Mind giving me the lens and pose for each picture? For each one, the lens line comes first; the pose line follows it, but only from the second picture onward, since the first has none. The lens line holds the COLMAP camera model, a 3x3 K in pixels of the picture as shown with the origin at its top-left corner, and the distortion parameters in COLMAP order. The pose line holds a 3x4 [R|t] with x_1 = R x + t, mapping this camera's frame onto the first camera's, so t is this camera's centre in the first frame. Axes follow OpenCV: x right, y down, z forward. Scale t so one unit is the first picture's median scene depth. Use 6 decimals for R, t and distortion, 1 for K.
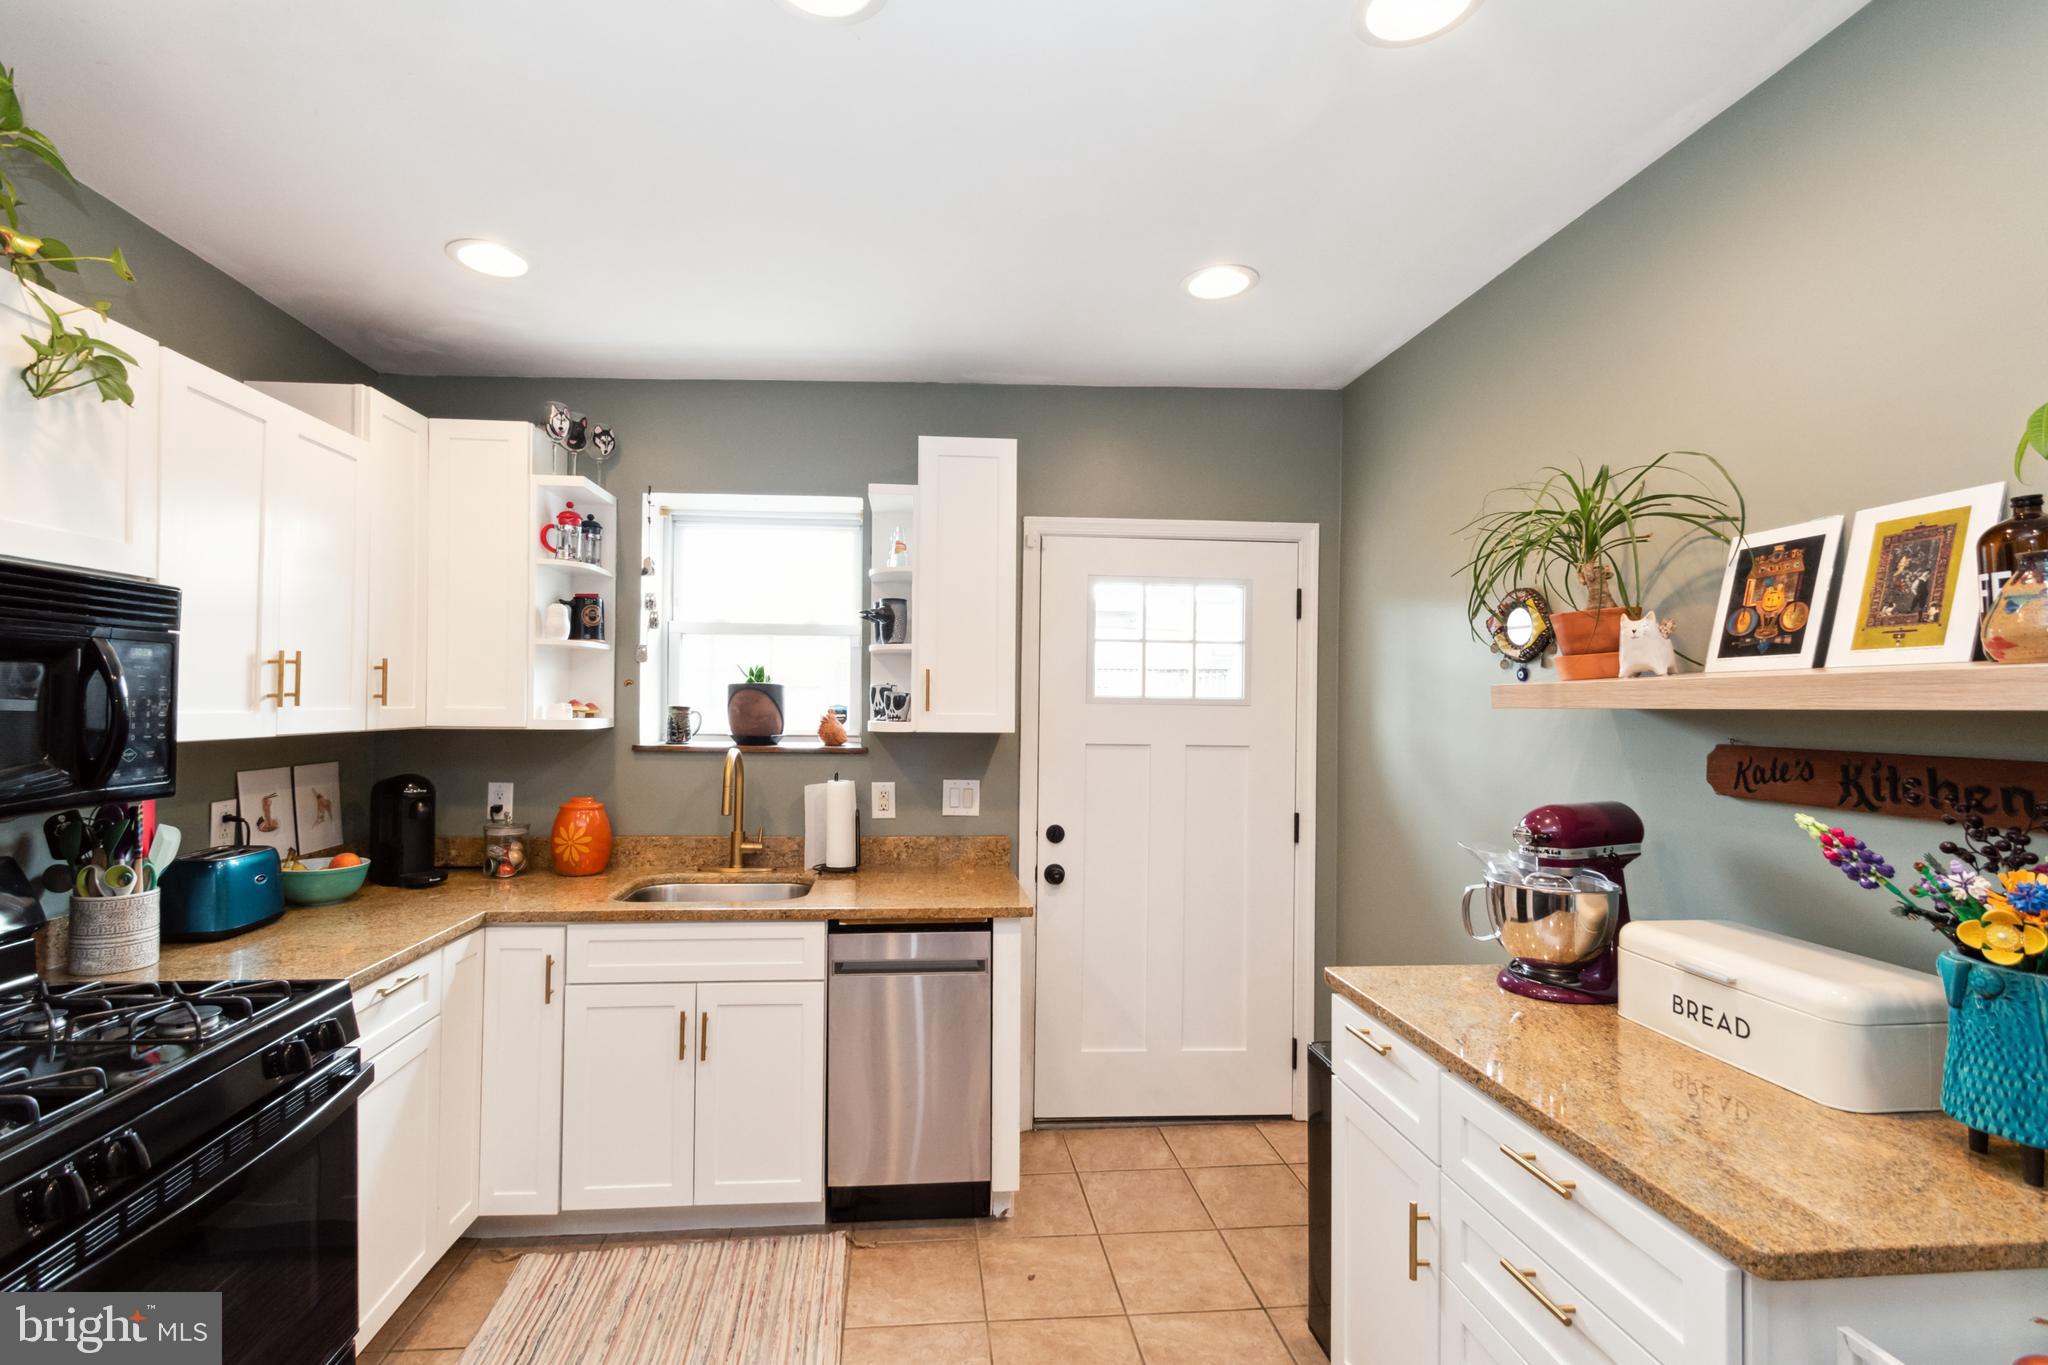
lens RADIAL K [[923.5, 0, 986.6], [0, 923.5, 692.9], [0, 0, 1]] dist [0.011783, -0.007806]
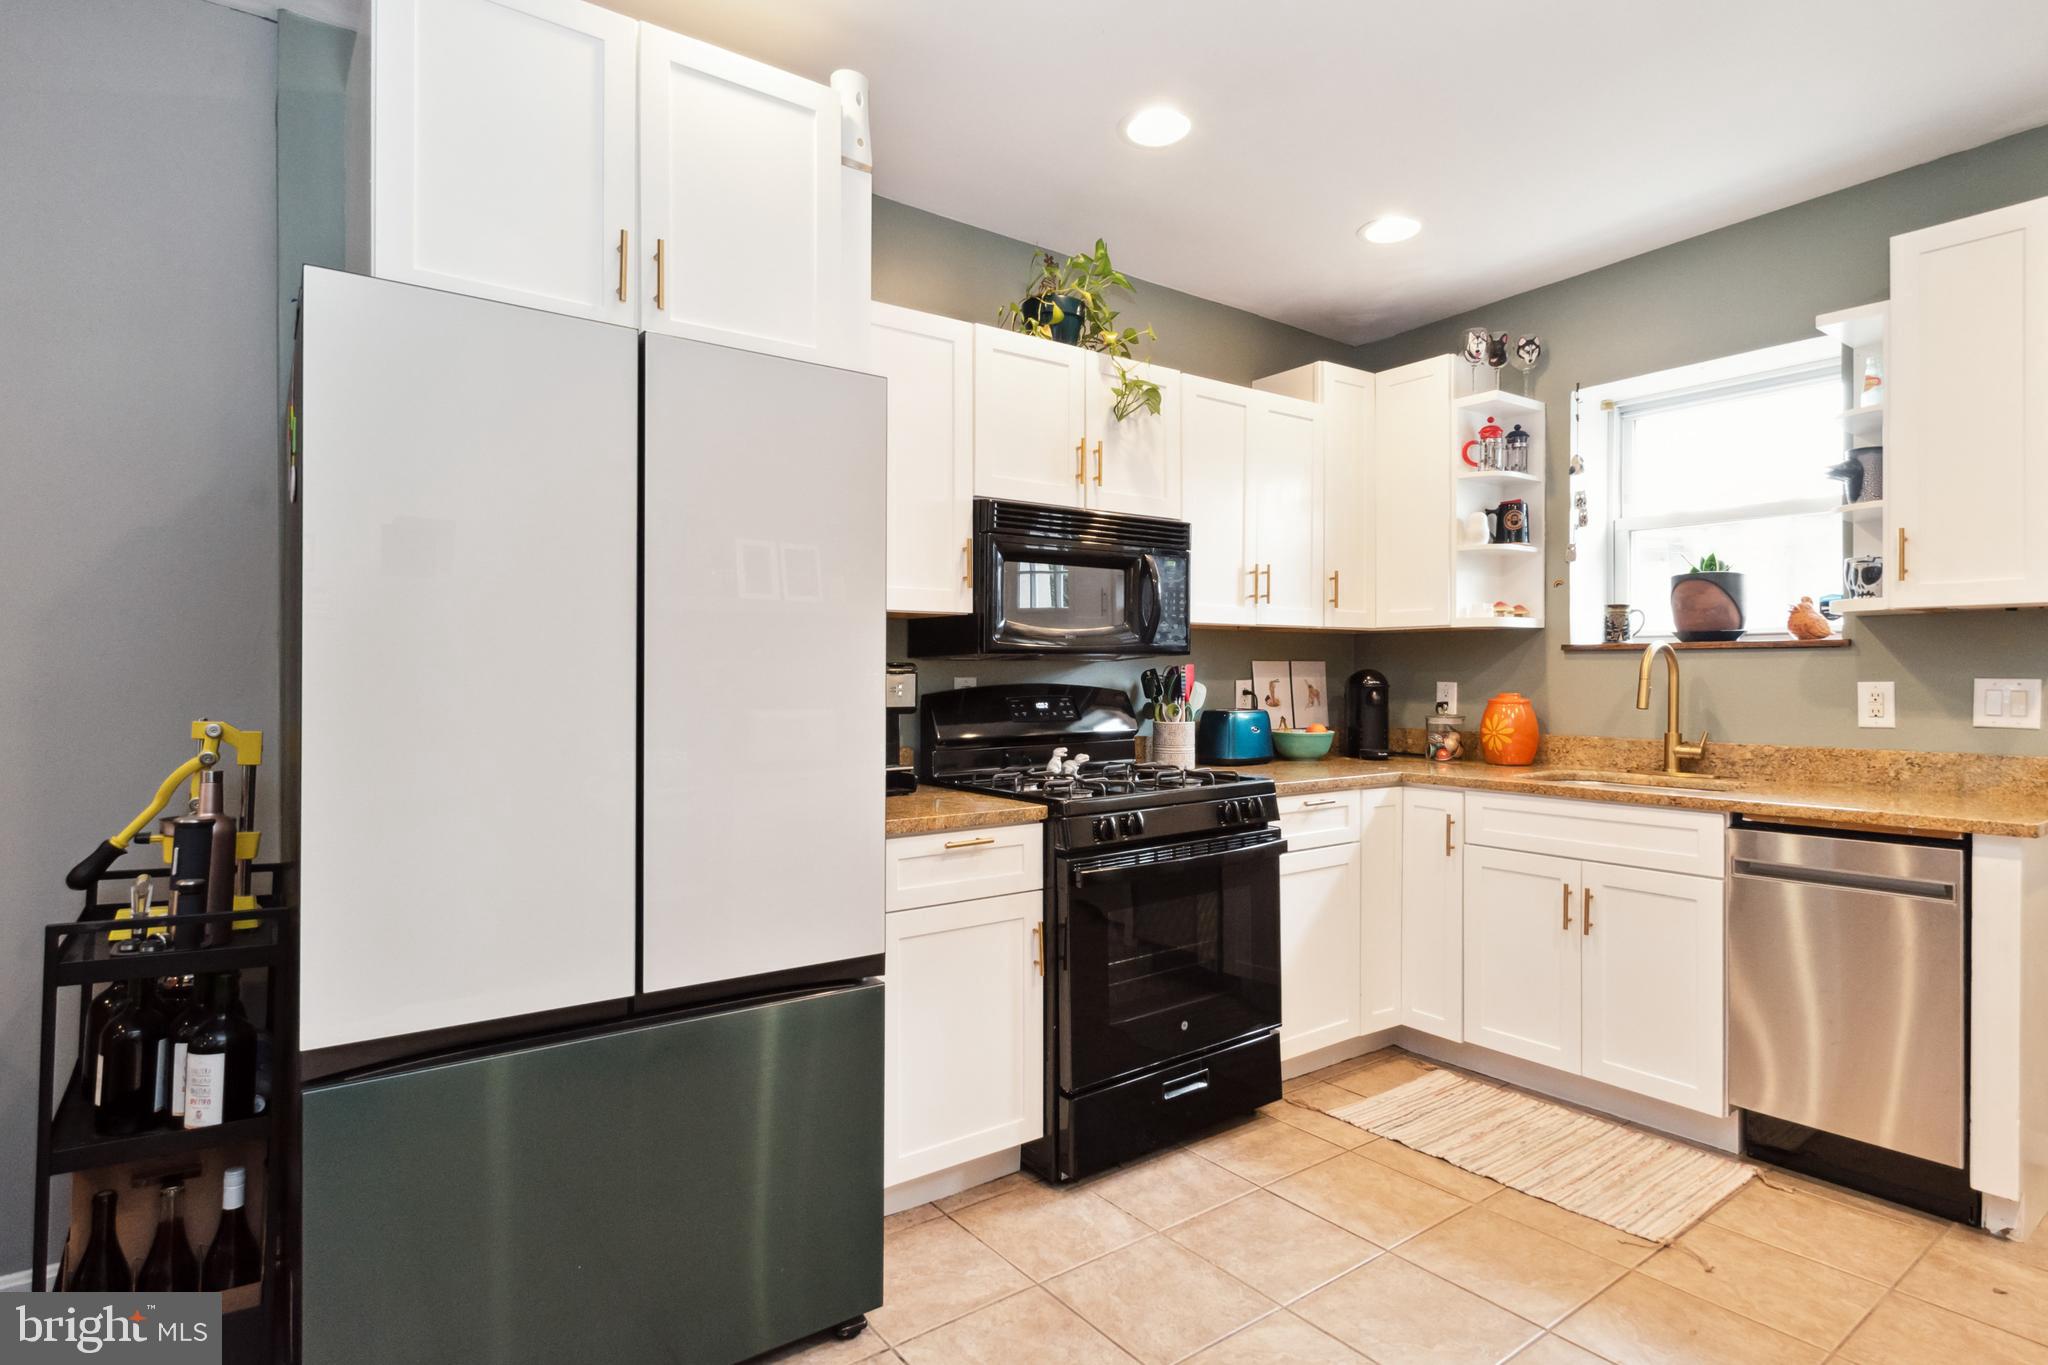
lens RADIAL K [[1052.9, 0, 994.0], [0, 1052.9, 678.4], [0, 0, 1]] dist [0.003633, -0.000780]
pose [[0.513057, -0.006958, -0.858326, 0.312506], [0.015138, 0.999885, 0.000944, 0.090896], [0.858221, -0.013478, 0.513103, -0.132951]]
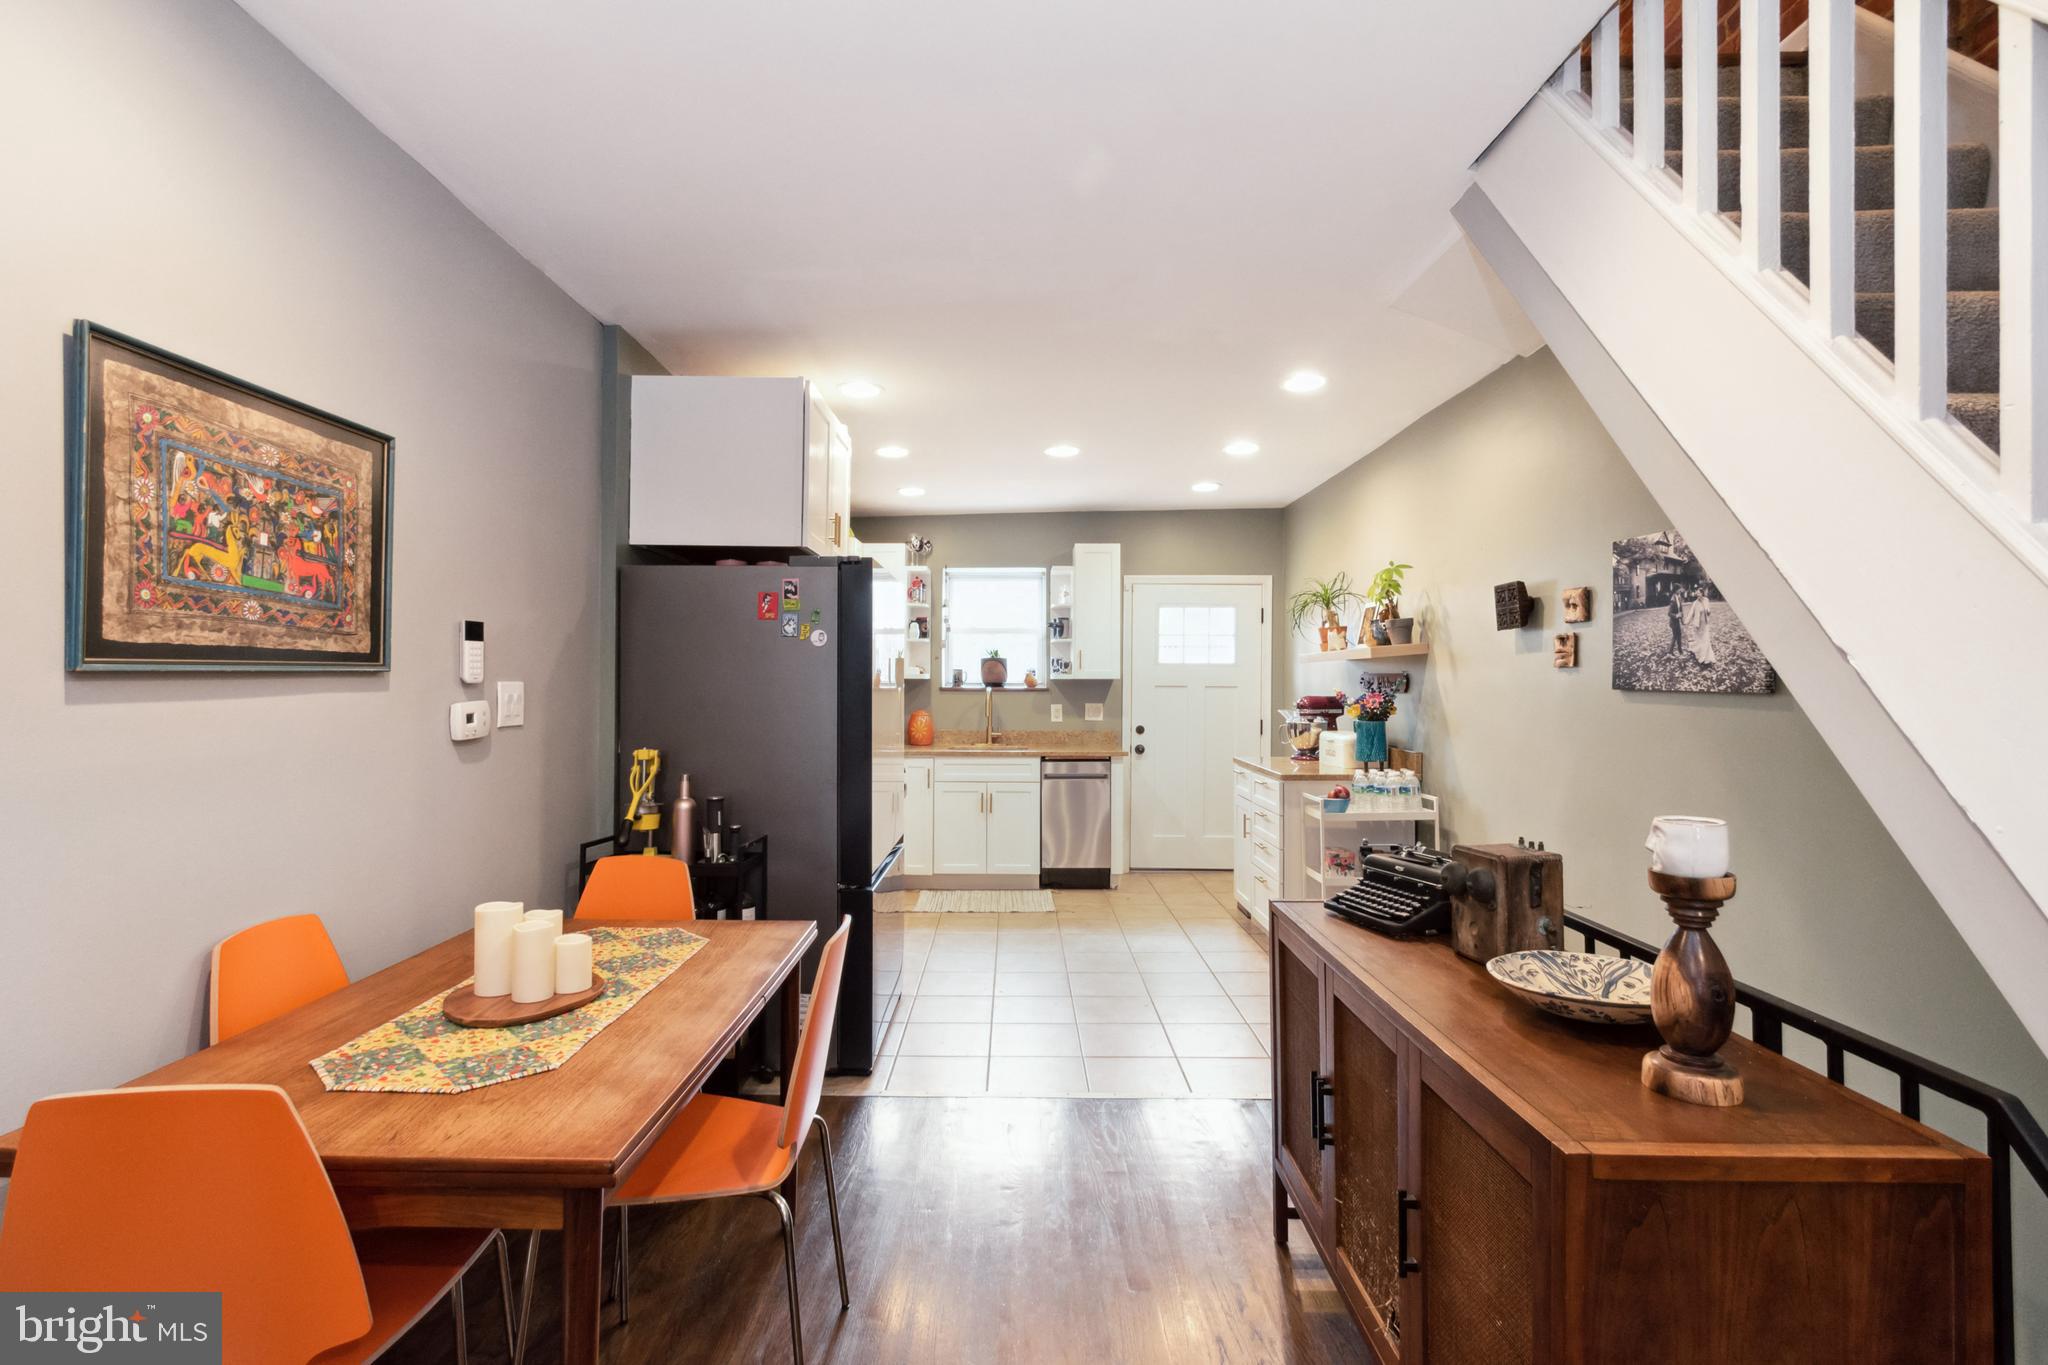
lens RADIAL K [[950.1, 0, 1000.0], [0, 950.1, 685.6], [0, 0, 1]] dist [0.008007, -0.008641]
pose [[0.995305, -0.004526, -0.096682, -0.035071], [0.005697, 0.999914, 0.011840, 0.030577], [0.096620, -0.012335, 0.995245, -1.287362]]
